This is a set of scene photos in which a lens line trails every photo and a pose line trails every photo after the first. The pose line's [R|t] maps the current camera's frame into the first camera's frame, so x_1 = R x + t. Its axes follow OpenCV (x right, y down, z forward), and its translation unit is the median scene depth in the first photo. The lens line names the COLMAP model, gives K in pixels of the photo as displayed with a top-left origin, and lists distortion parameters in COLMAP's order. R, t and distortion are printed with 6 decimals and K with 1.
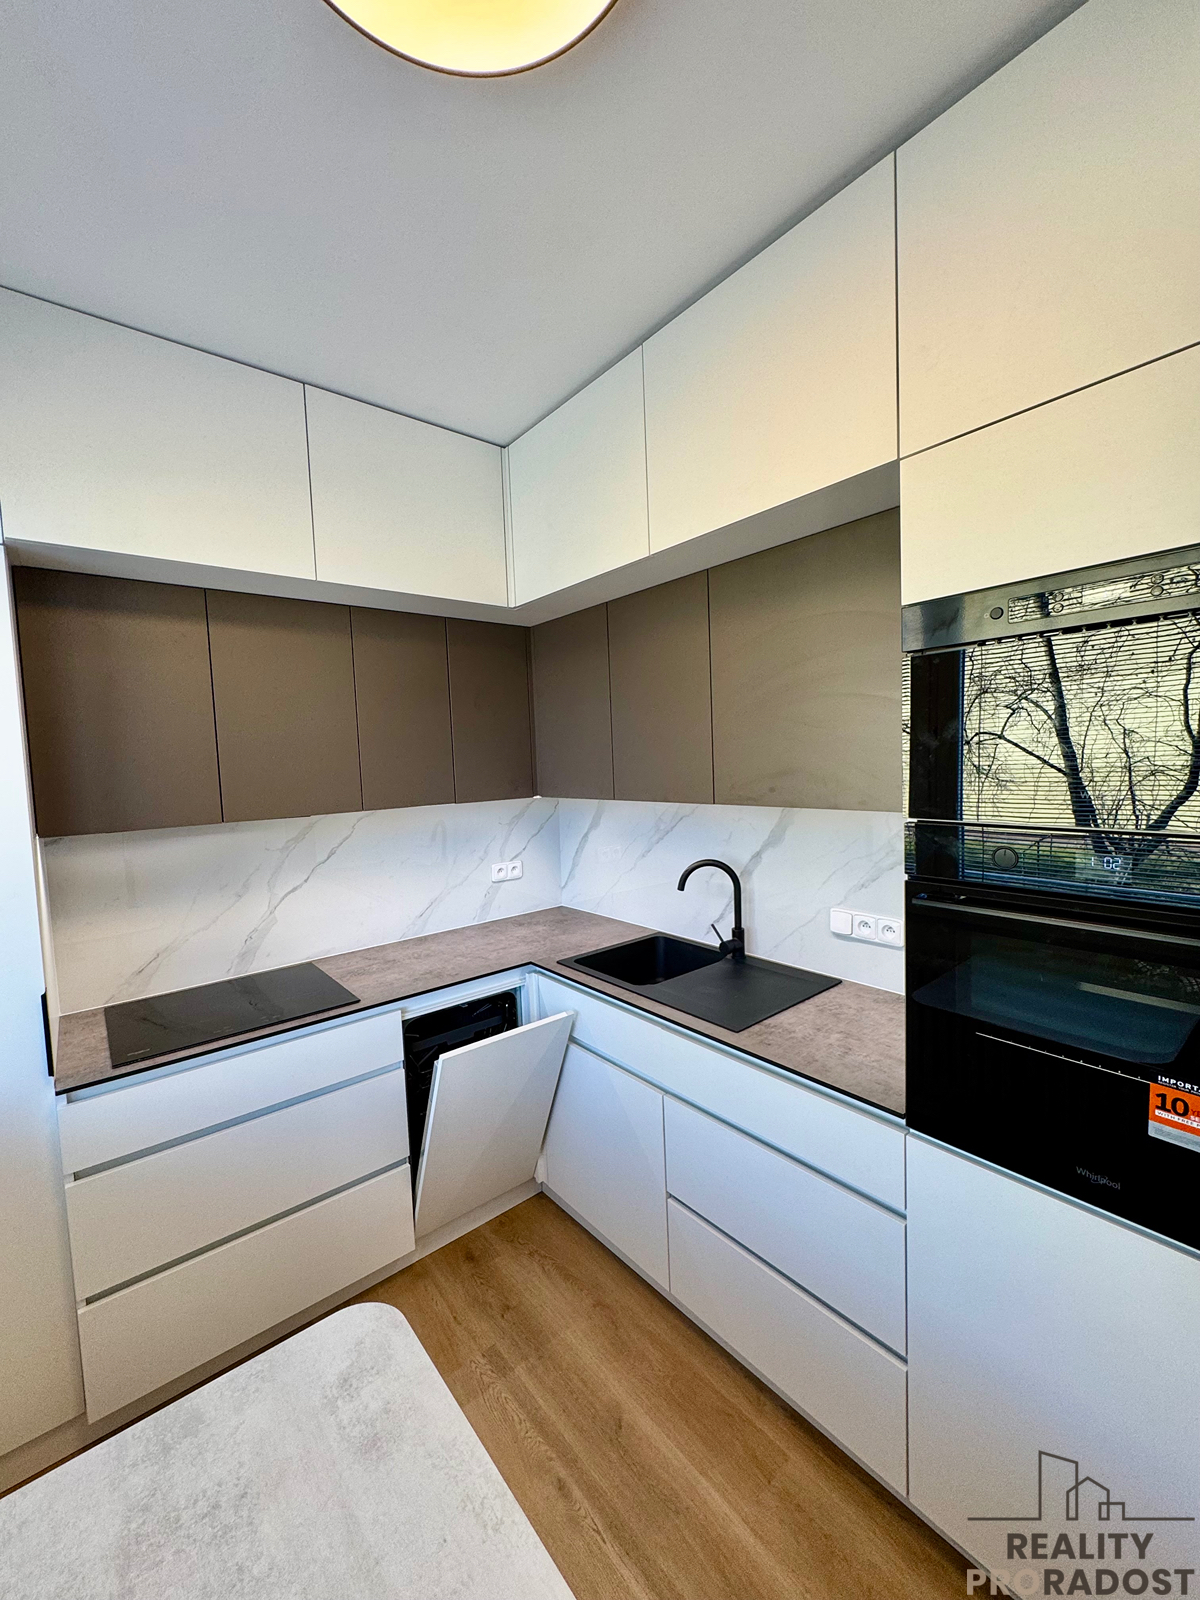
lens RADIAL K [[640.4, 0, 600.0], [0, 640.4, 800.0], [0, 0, 1]] dist [0.001314, 0.000062]
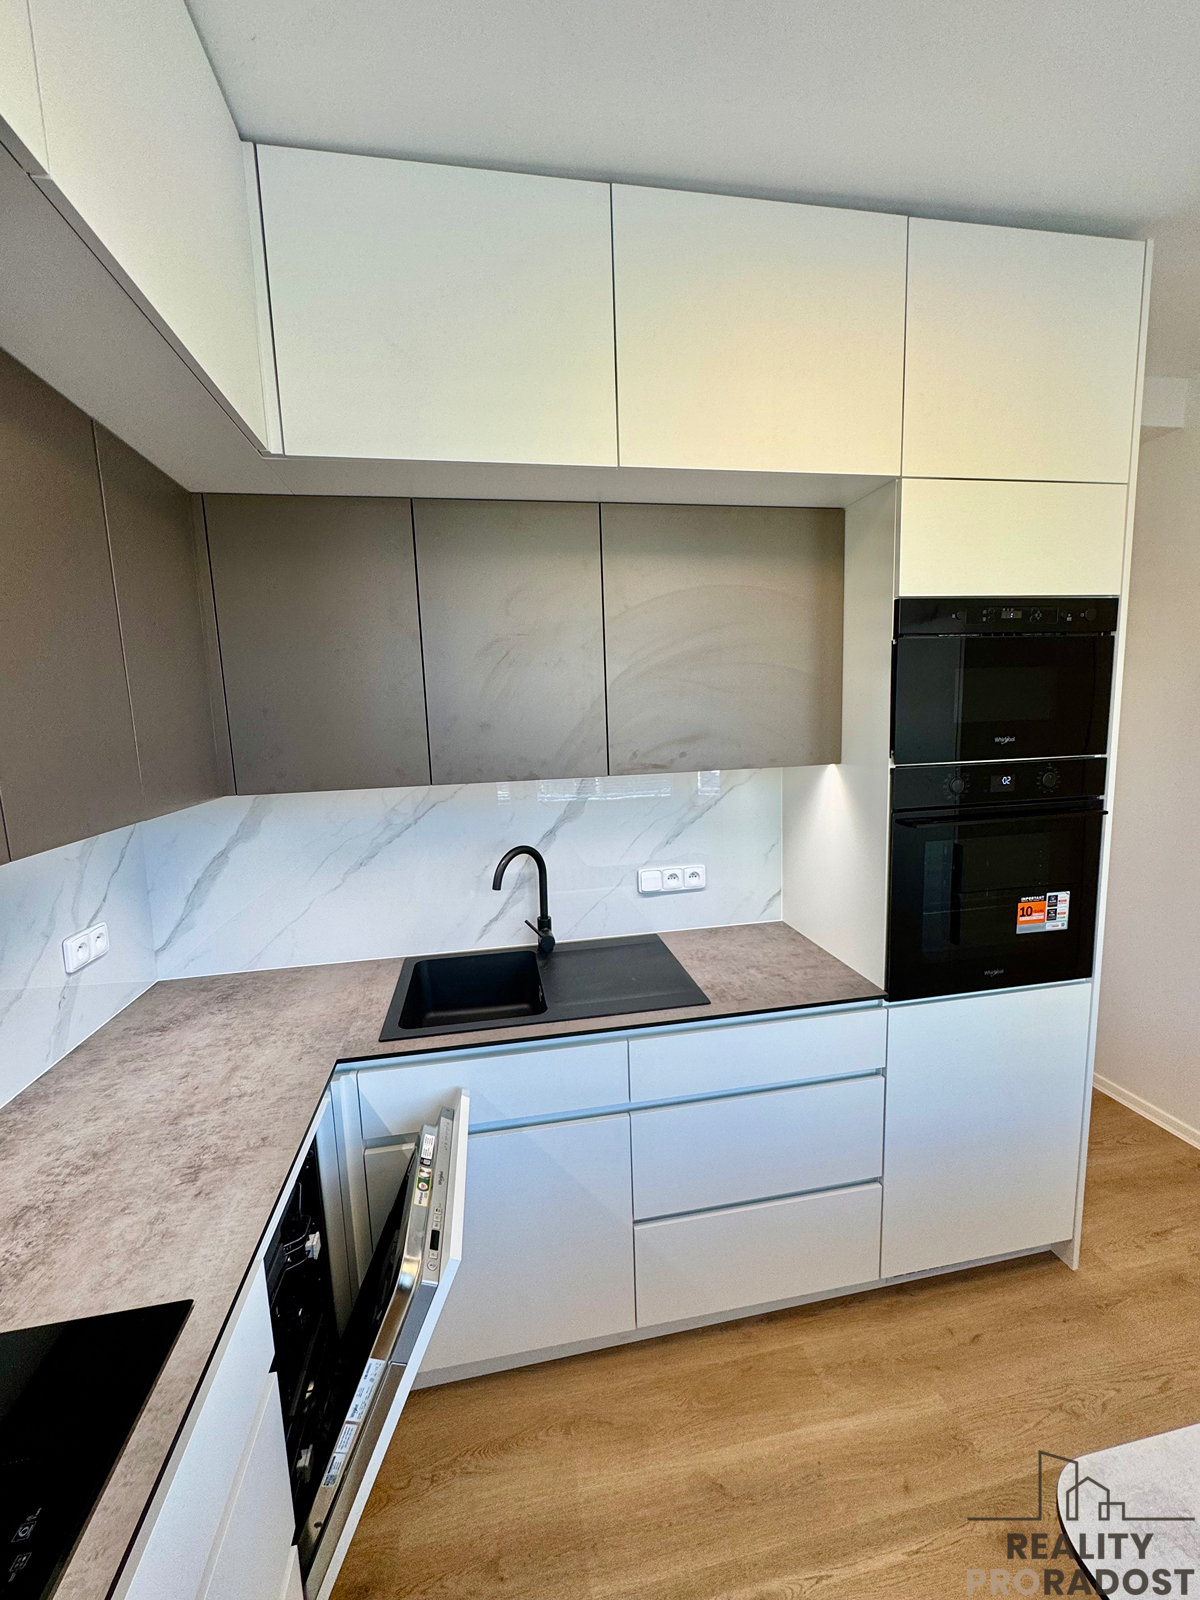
lens RADIAL K [[640.4, 0, 600.0], [0, 640.4, 800.0], [0, 0, 1]] dist [0.001314, 0.000062]
pose [[0.486309, -0.096586, 0.868433, -0.566813], [0.074210, 0.994847, 0.069089, -0.021044], [-0.870630, 0.030848, 0.490970, 0.541843]]
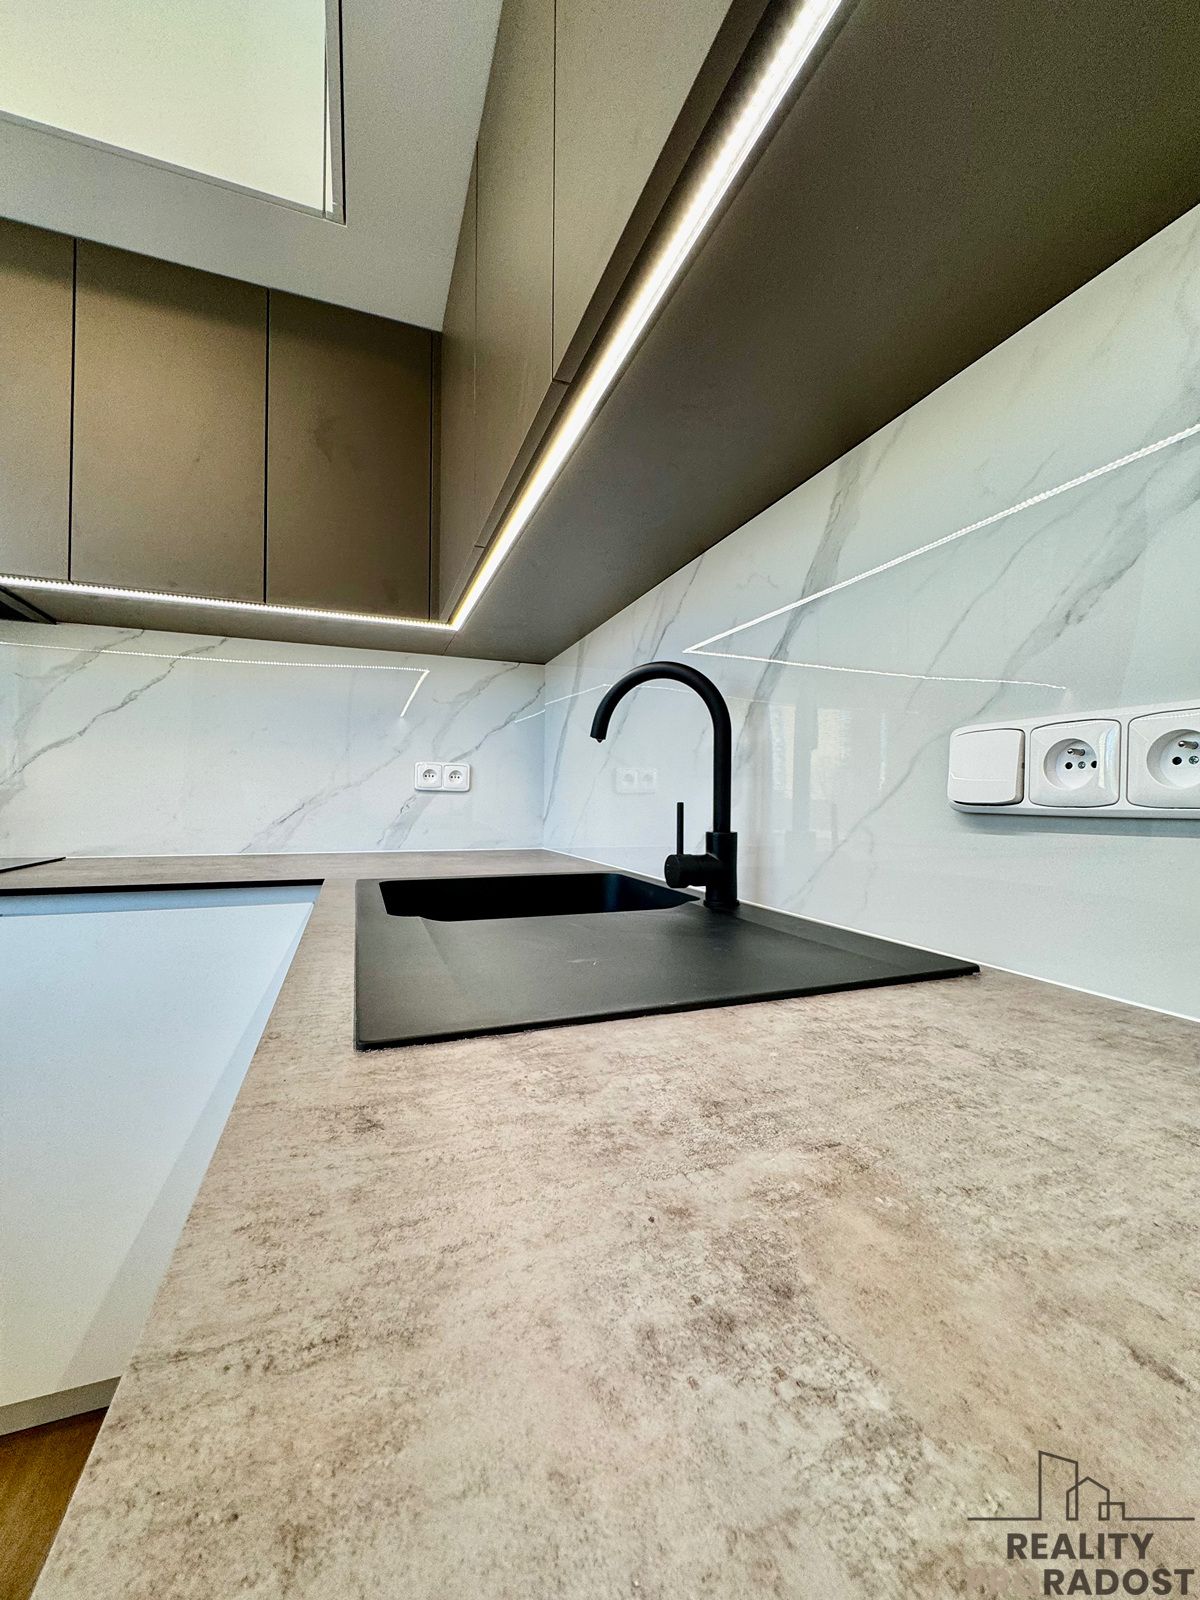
lens RADIAL K [[640.4, 0, 600.0], [0, 640.4, 800.0], [0, 0, 1]] dist [0.001314, 0.000062]
pose [[0.947173, 0.046703, -0.317305, 0.300486], [-0.067052, 0.996314, -0.053510, 0.230484], [0.313636, 0.071959, 0.946813, 0.661011]]
